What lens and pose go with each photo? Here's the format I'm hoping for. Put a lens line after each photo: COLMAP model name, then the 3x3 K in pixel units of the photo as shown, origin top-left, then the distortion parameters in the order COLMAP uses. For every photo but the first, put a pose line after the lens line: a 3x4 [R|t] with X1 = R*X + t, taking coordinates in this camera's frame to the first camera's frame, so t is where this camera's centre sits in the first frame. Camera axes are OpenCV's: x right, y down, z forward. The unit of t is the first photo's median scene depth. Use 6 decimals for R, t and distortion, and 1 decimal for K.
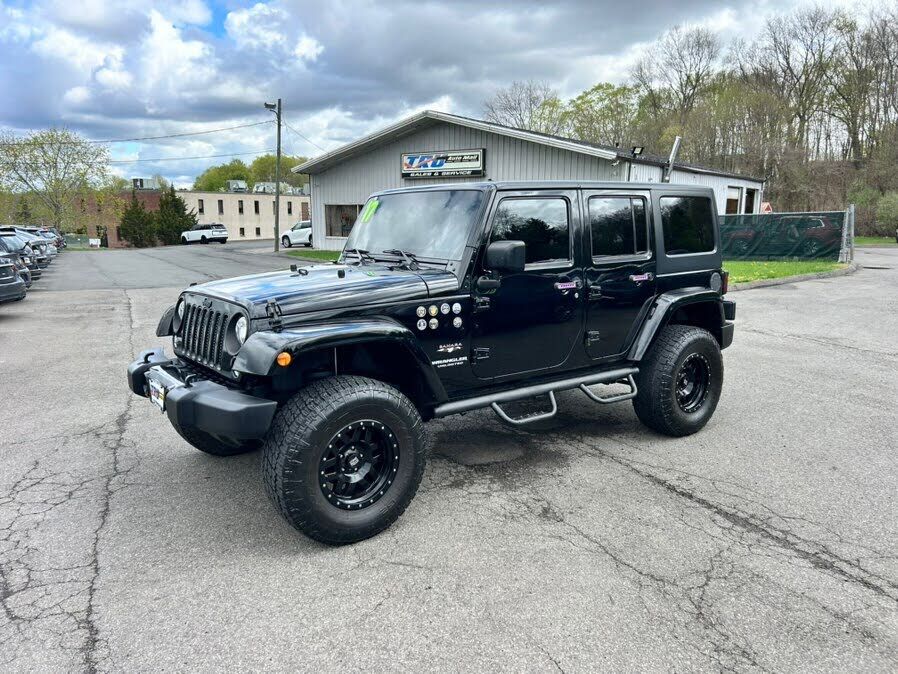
lens RADIAL K [[662.0, 0, 444.2], [0, 662.0, 342.1], [0, 0, 1]] dist [0.042380, -0.048030]
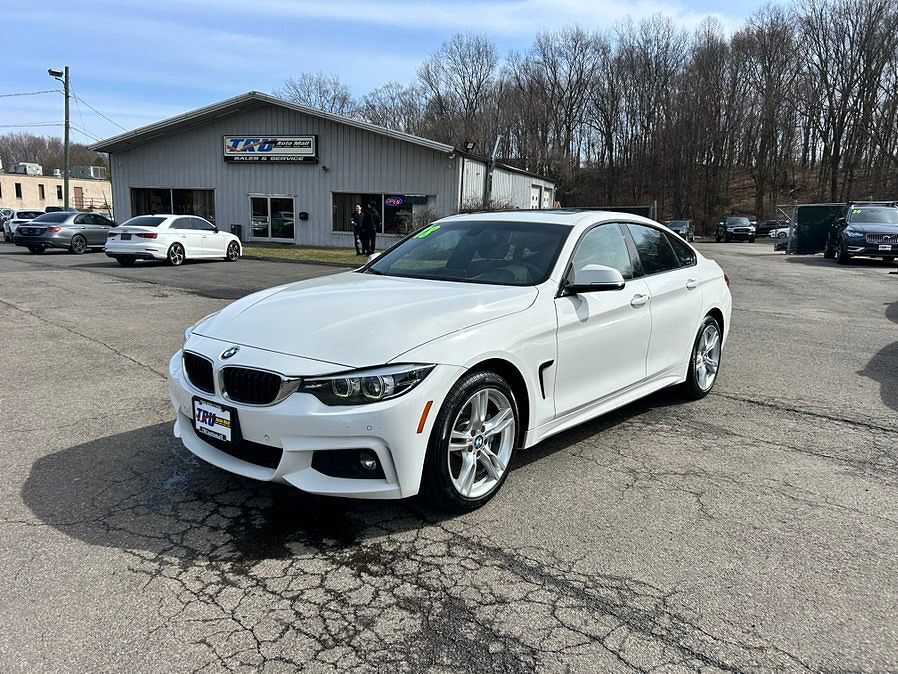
lens RADIAL K [[662.0, 0, 444.2], [0, 662.0, 338.8], [0, 0, 1]] dist [0.042380, -0.048030]
pose [[0.951821, -0.035711, 0.304569, -0.066560], [0.035016, 0.999357, 0.007745, 0.008230], [-0.304649, 0.003293, 0.952459, 0.006654]]
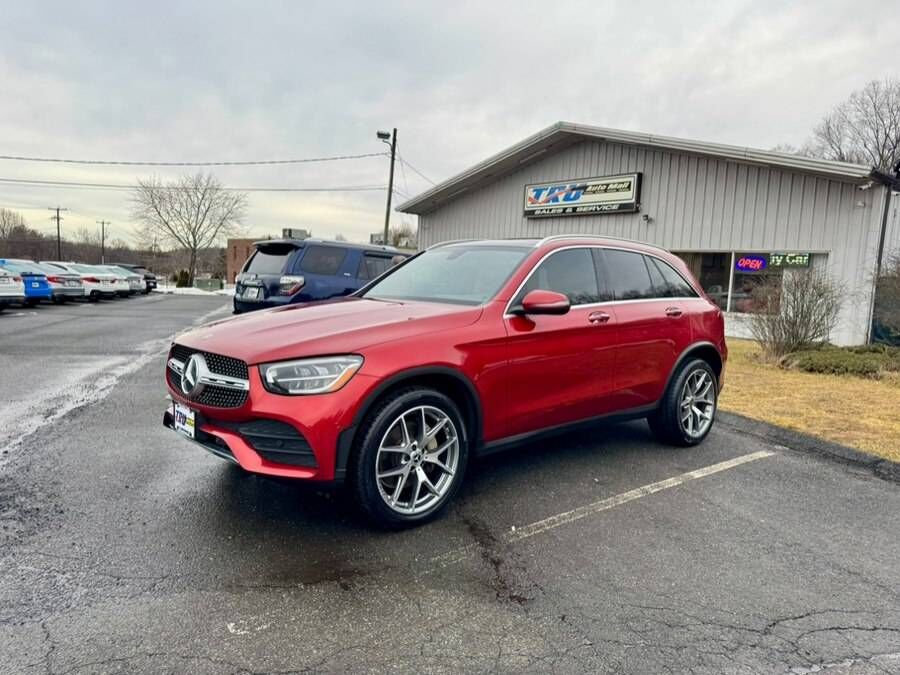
lens RADIAL K [[663.5, 0, 450.5], [0, 663.5, 339.2], [0, 0, 1]] dist [0.042380, -0.048030]
pose [[0.976349, 0.057652, -0.208372, 0.020828], [-0.078131, 0.992743, -0.091418, -0.036386], [0.201589, 0.105536, 0.973768, 0.279652]]
